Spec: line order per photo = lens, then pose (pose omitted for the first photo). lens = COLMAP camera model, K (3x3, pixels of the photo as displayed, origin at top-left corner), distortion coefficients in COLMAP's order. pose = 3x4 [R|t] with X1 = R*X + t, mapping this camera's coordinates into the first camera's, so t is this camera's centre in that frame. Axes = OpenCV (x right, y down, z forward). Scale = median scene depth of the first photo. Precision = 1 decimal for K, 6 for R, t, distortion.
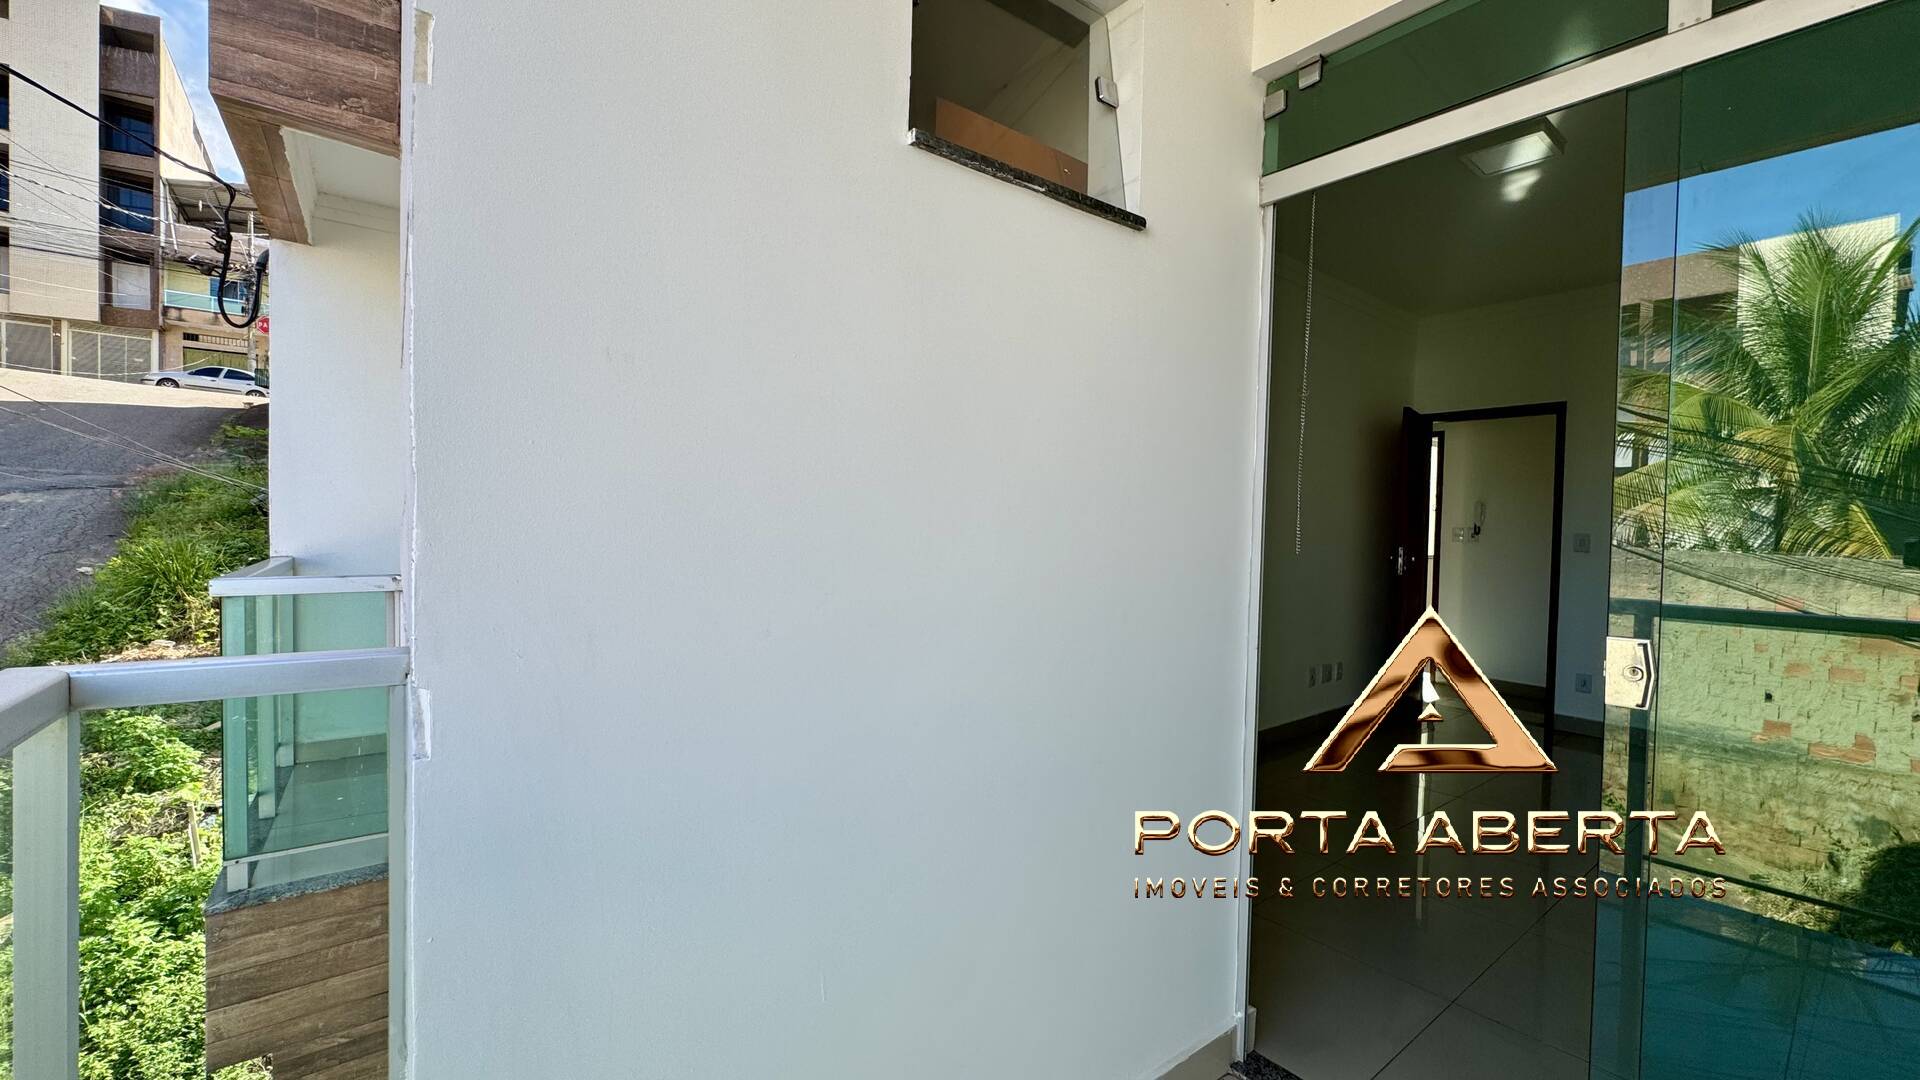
lens RADIAL K [[766.2, 0, 960.0], [0, 766.2, 540.0], [0, 0, 1]] dist [-0.000553, -0.000047]
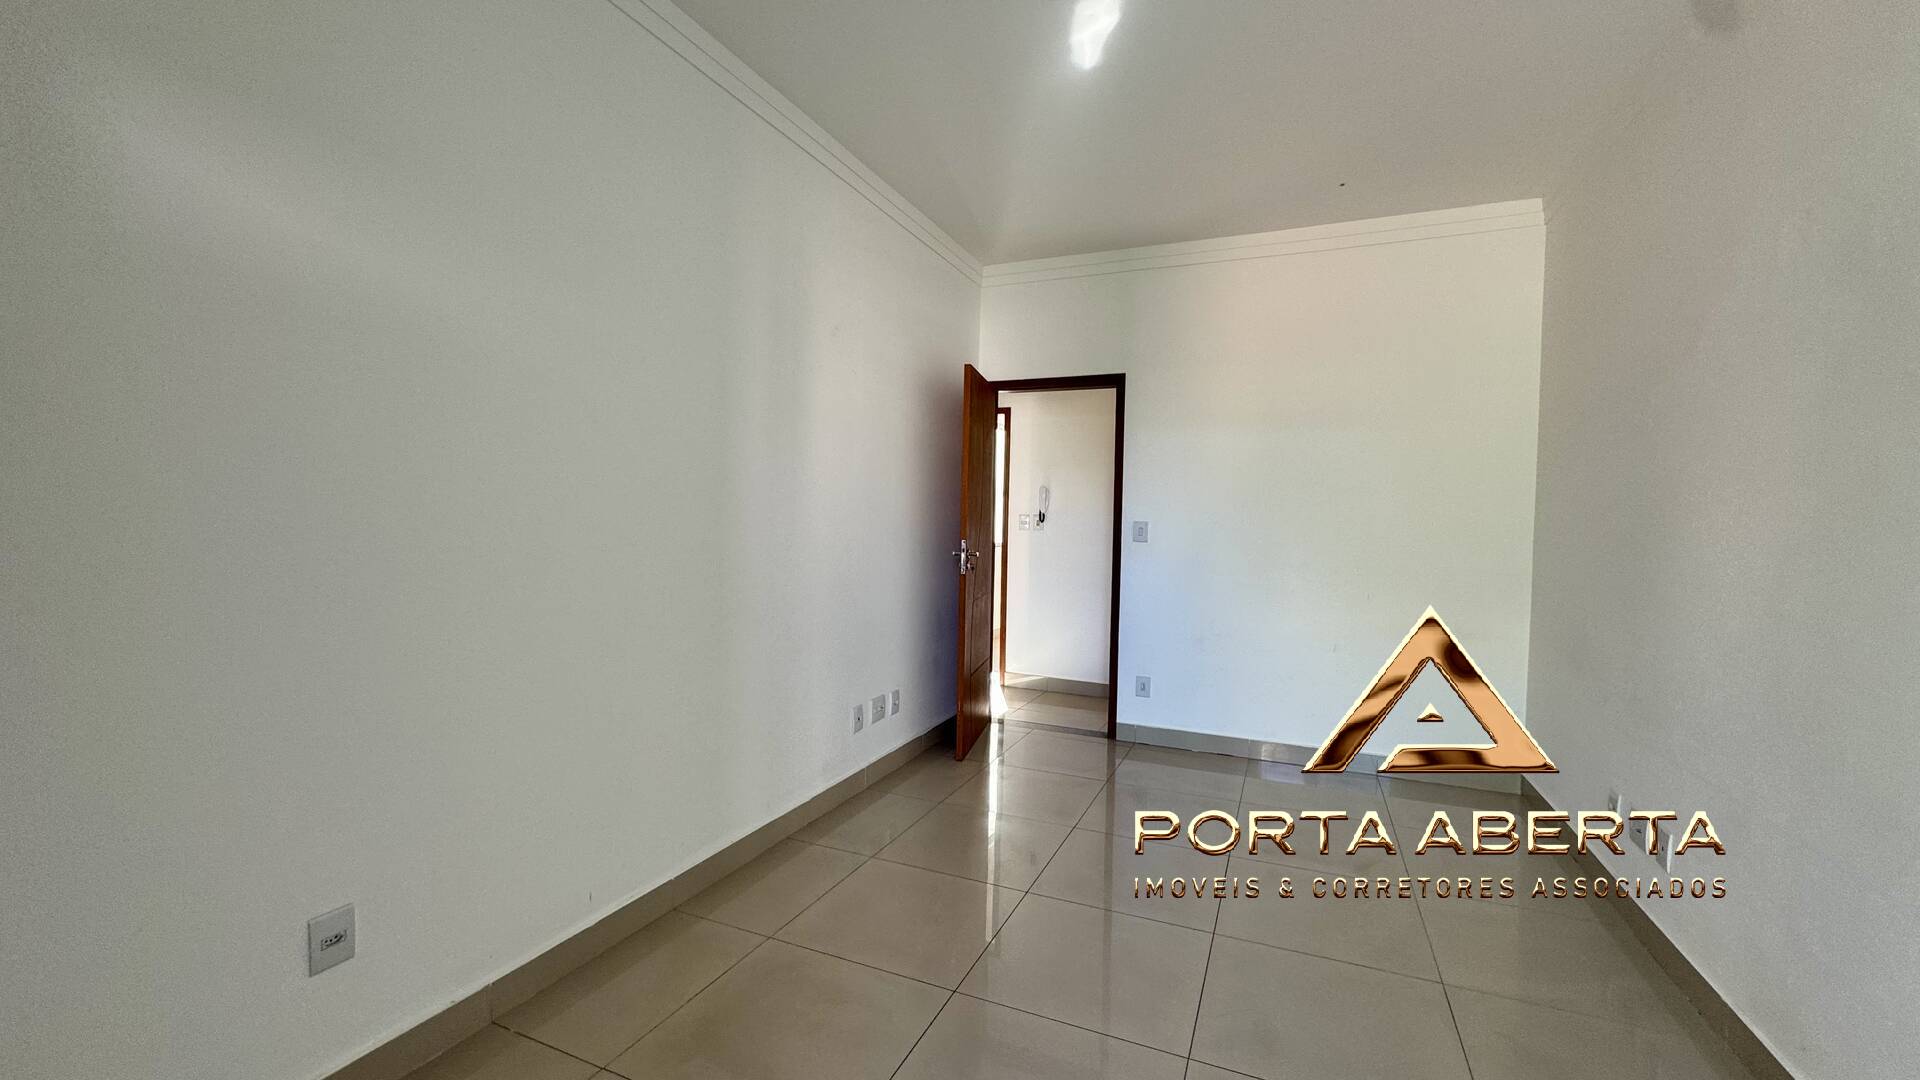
lens RADIAL K [[766.2, 0, 960.0], [0, 766.2, 540.0], [0, 0, 1]] dist [-0.000553, -0.000047]
pose [[0.878744, -0.015829, 0.477030, 0.185386], [0.006853, 0.999765, 0.020550, -0.005709], [-0.477244, -0.014790, 0.878647, 0.292234]]
